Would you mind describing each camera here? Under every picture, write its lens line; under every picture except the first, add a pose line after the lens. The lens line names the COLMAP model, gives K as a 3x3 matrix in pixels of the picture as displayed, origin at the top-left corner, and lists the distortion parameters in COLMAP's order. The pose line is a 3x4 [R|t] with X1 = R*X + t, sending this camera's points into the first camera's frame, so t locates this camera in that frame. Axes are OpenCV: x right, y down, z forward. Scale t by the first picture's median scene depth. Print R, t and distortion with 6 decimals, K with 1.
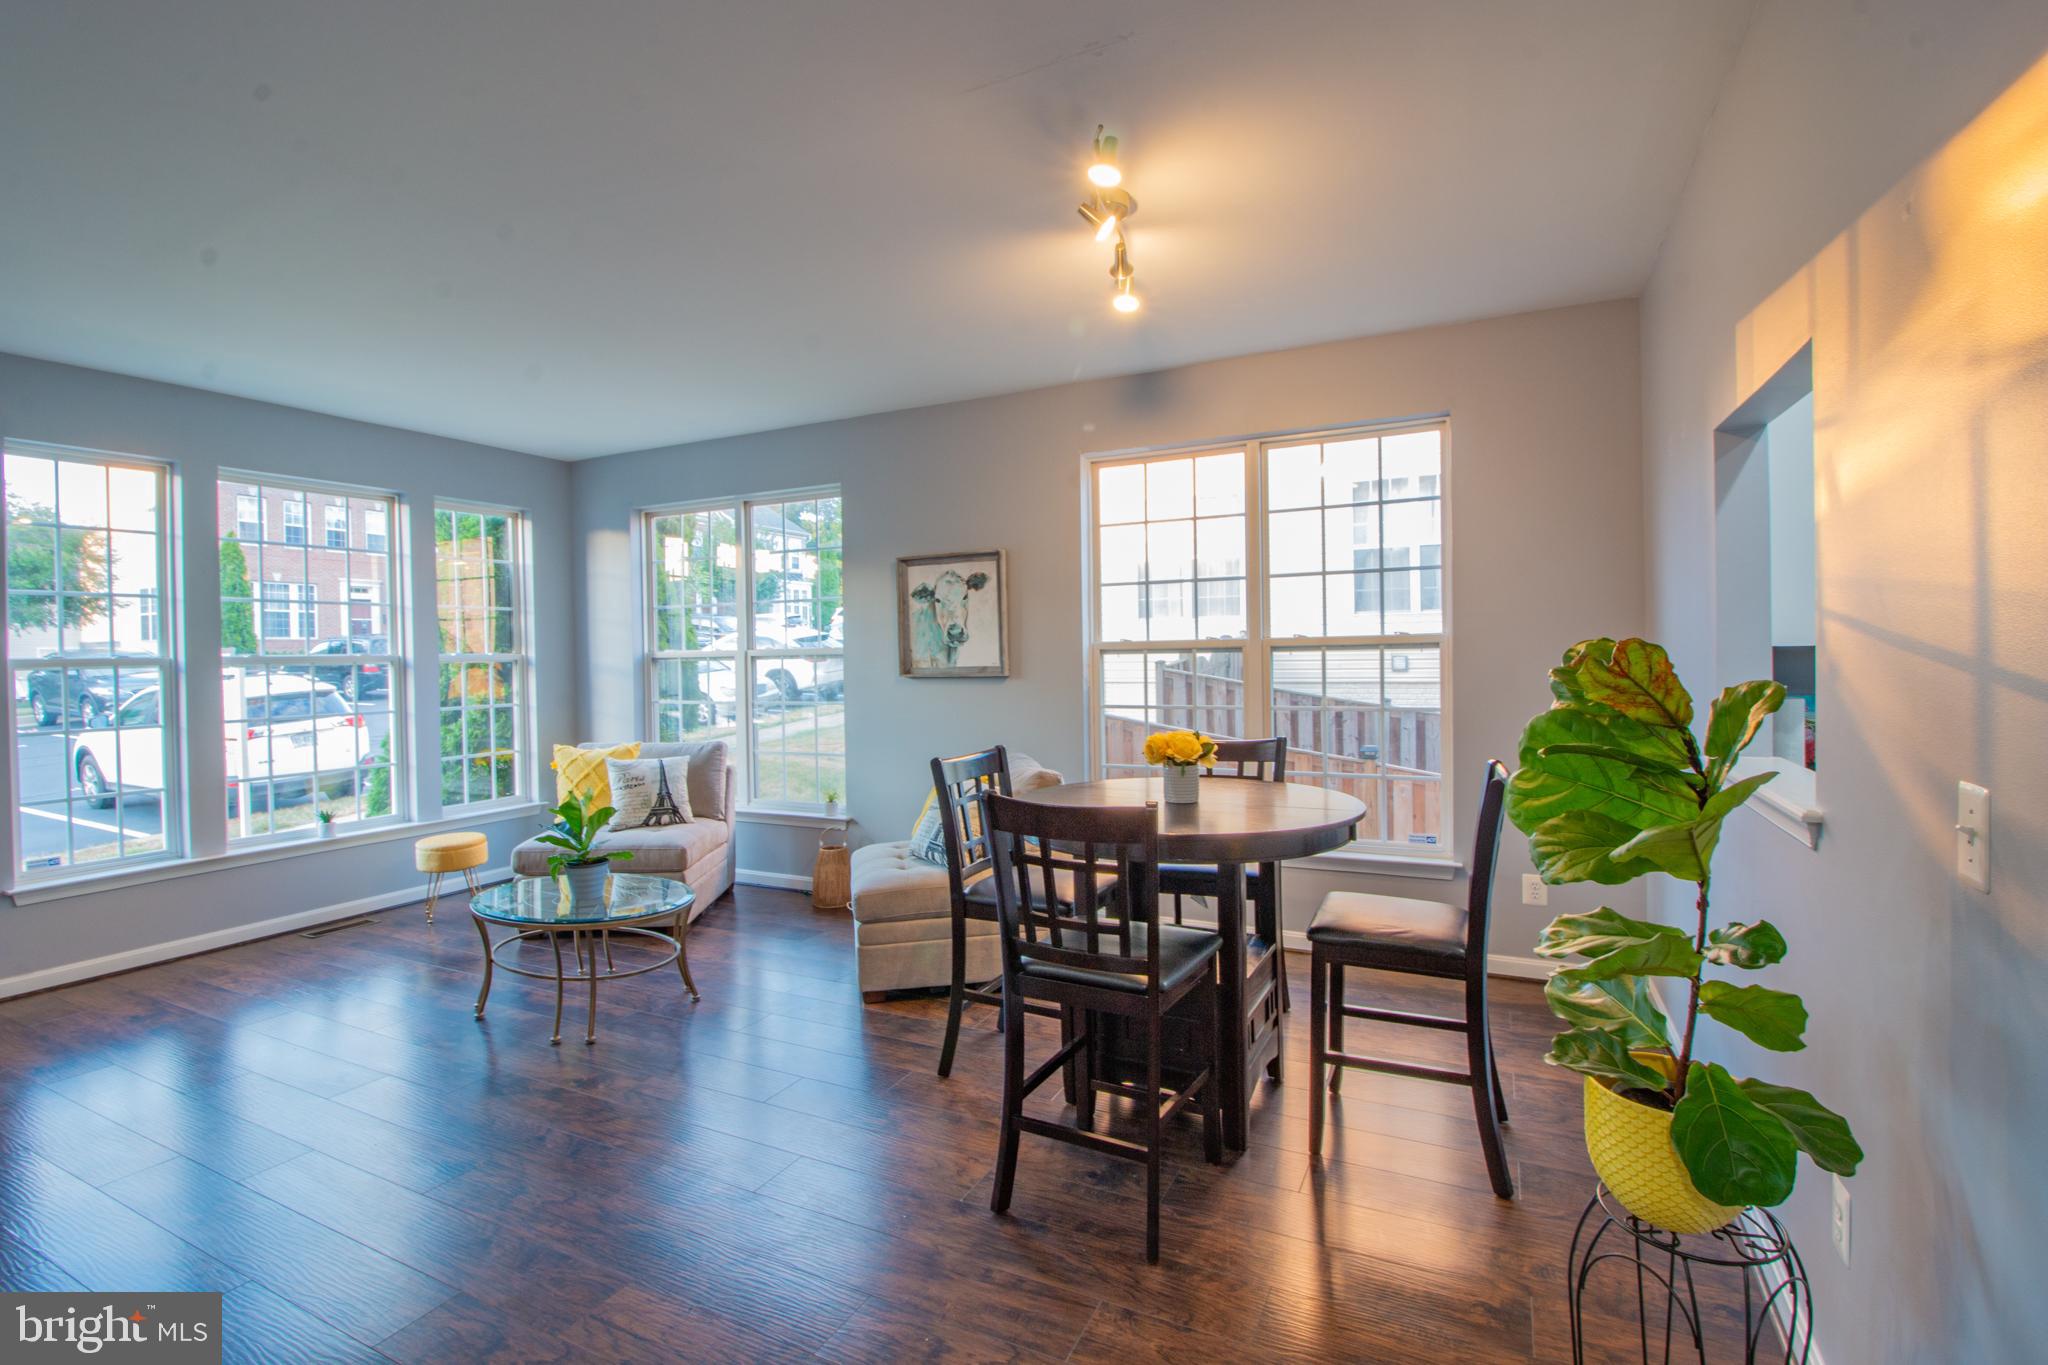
lens RADIAL K [[942.4, 0, 1023.1], [0, 942.4, 665.7], [0, 0, 1]] dist [0.000948, -0.013265]
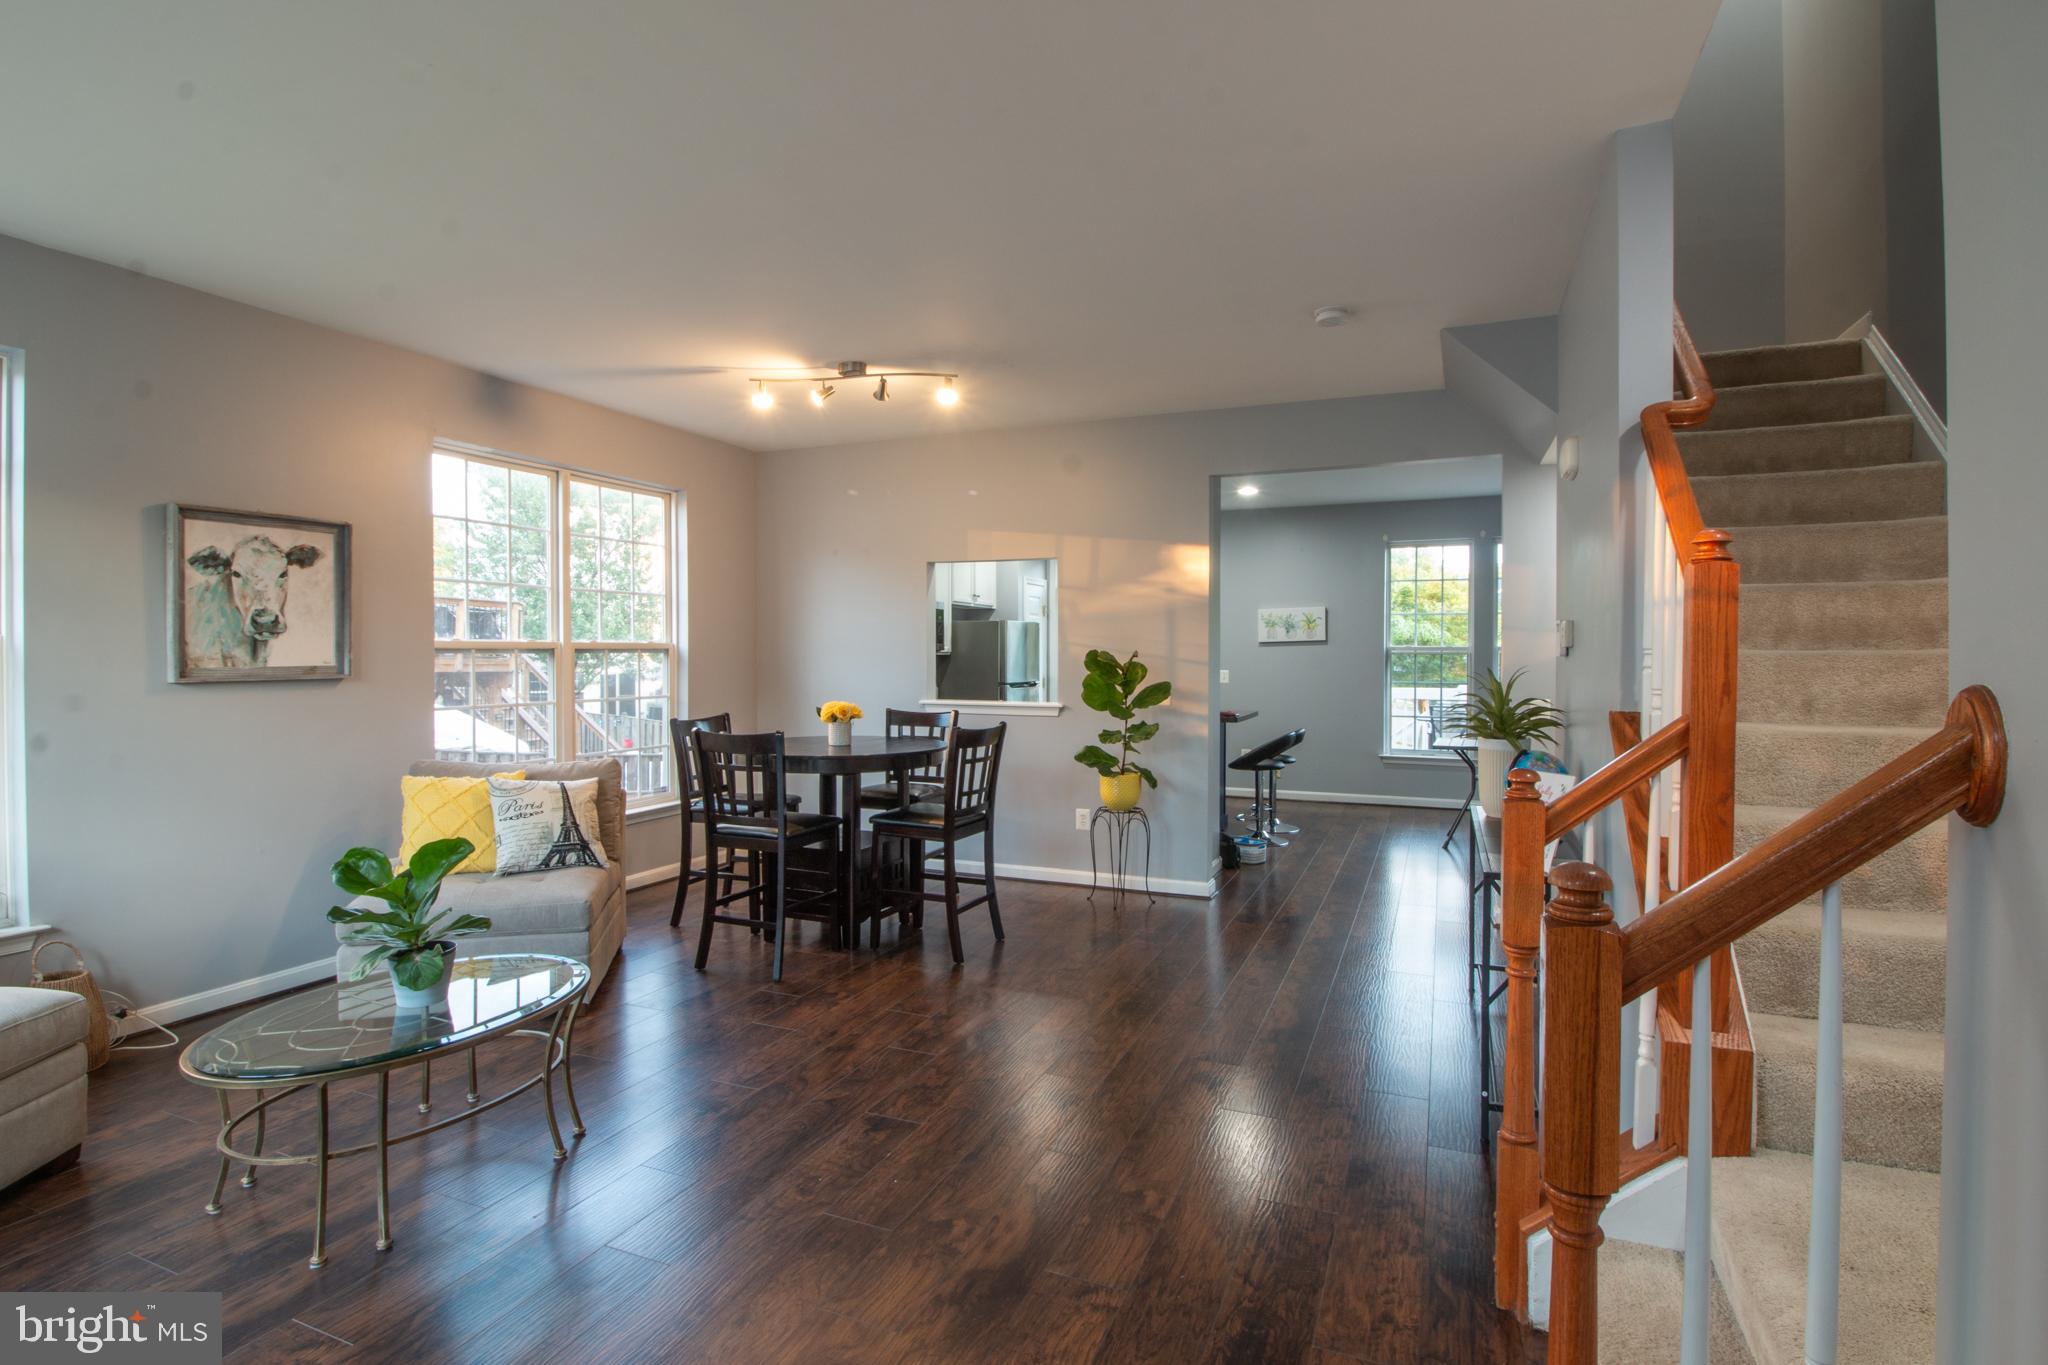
lens RADIAL K [[1003.0, 0, 1022.5], [0, 1003.0, 664.0], [0, 0, 1]] dist [0.000837, -0.014035]
pose [[-0.062240, 0.006184, 0.998042, -0.885517], [0.012832, 0.999903, -0.005395, 0.010714], [-0.997979, 0.012471, -0.062313, 0.454724]]
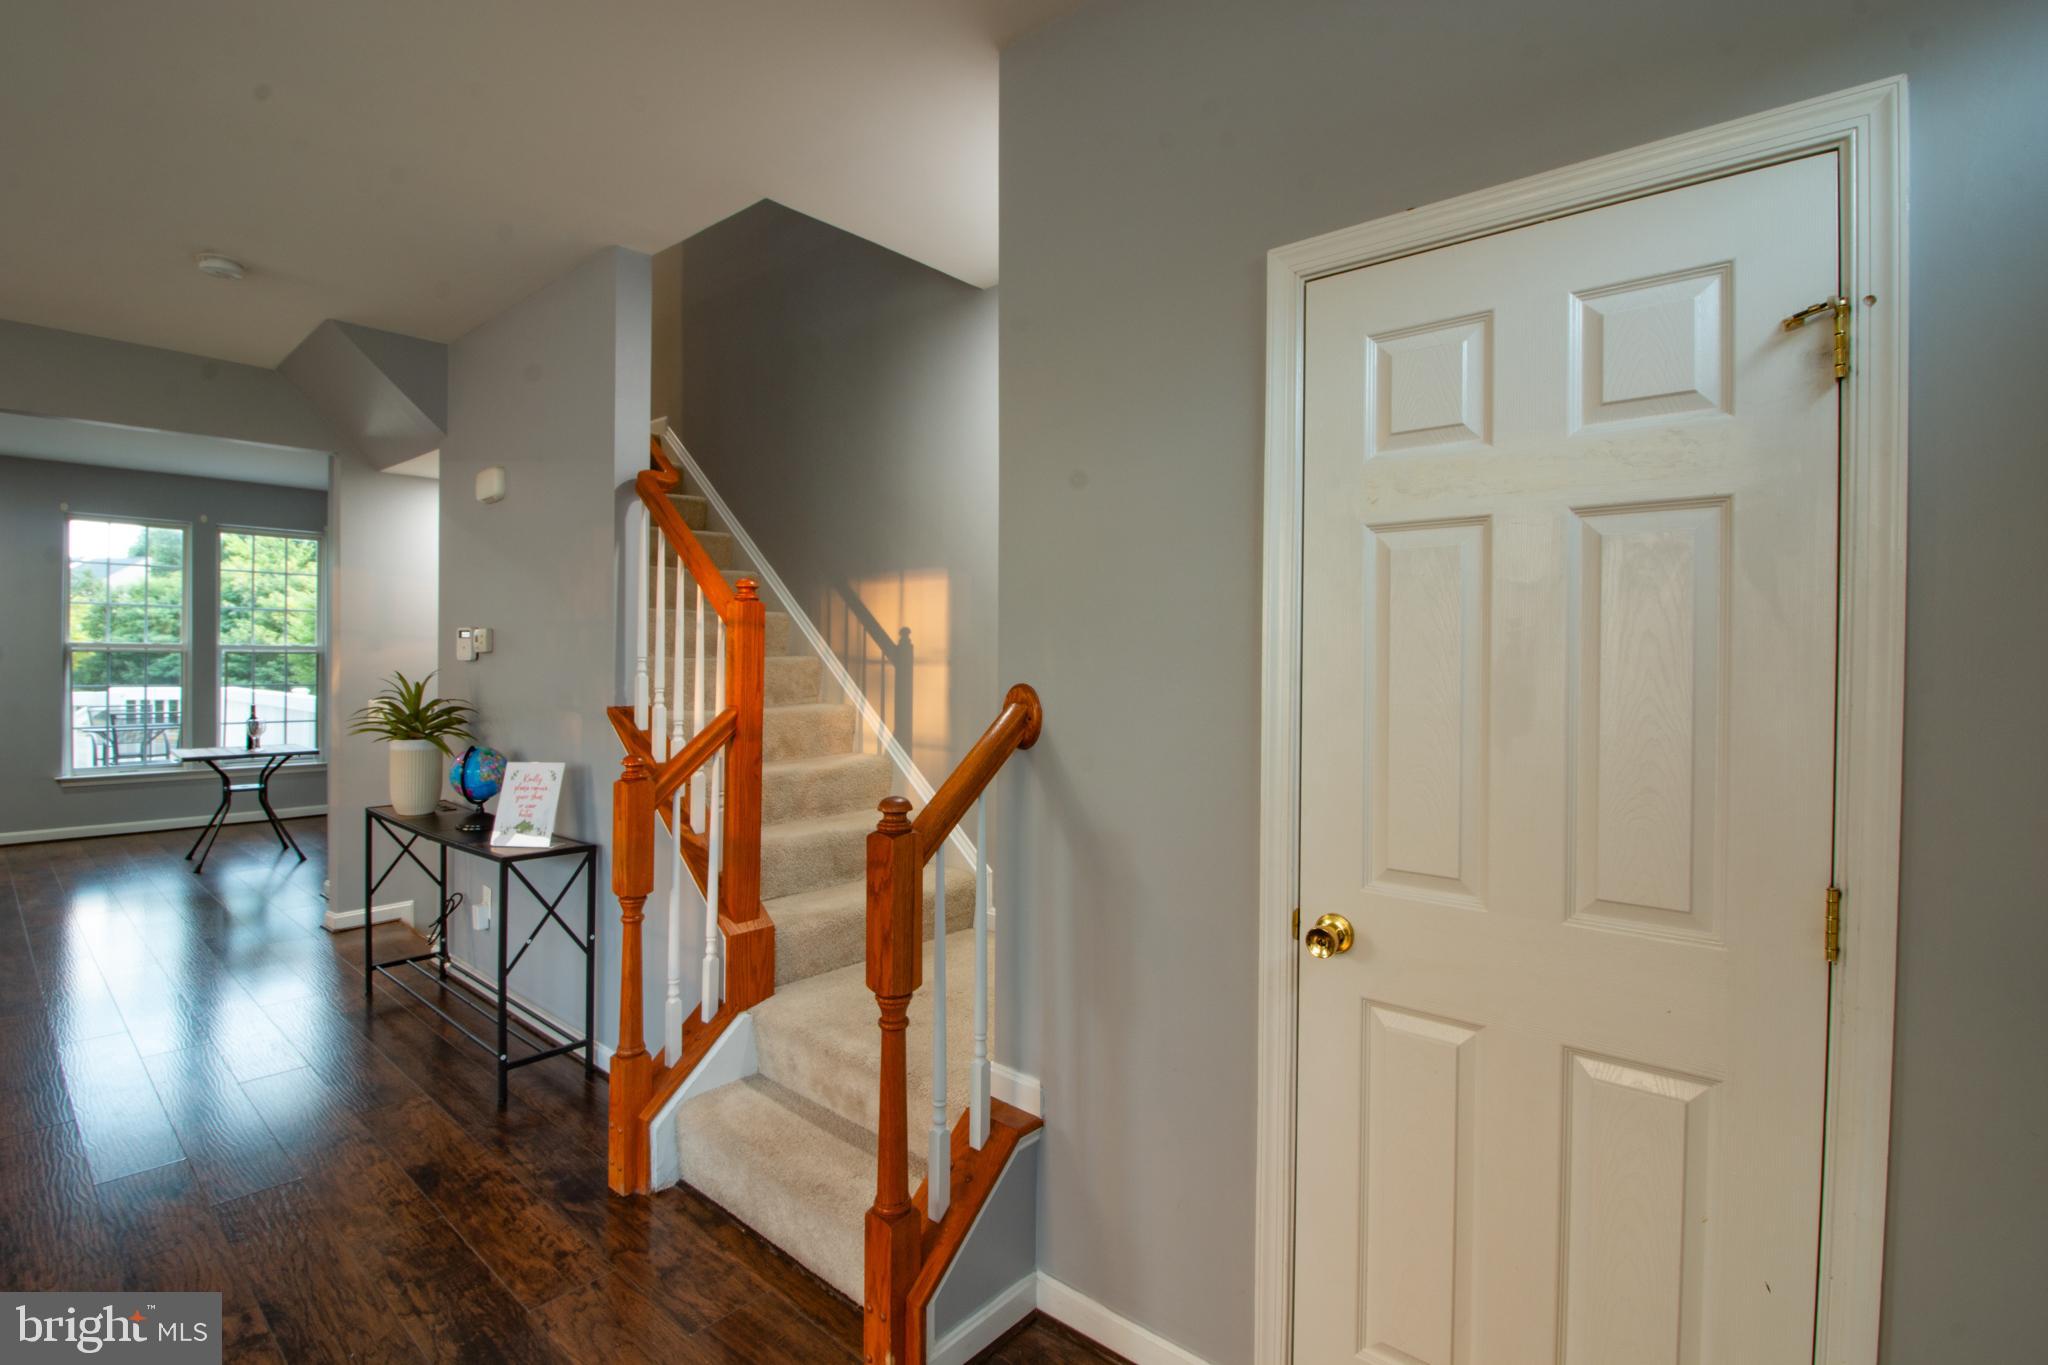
lens RADIAL K [[944.5, 0, 1020.8], [0, 944.5, 663.8], [0, 0, 1]] dist [0.000536, -0.013307]
pose [[-0.967458, 0.004991, 0.252984, -0.802806], [0.008860, 0.999861, 0.014156, 0.002303], [-0.252878, 0.015937, -0.967367, 0.639346]]
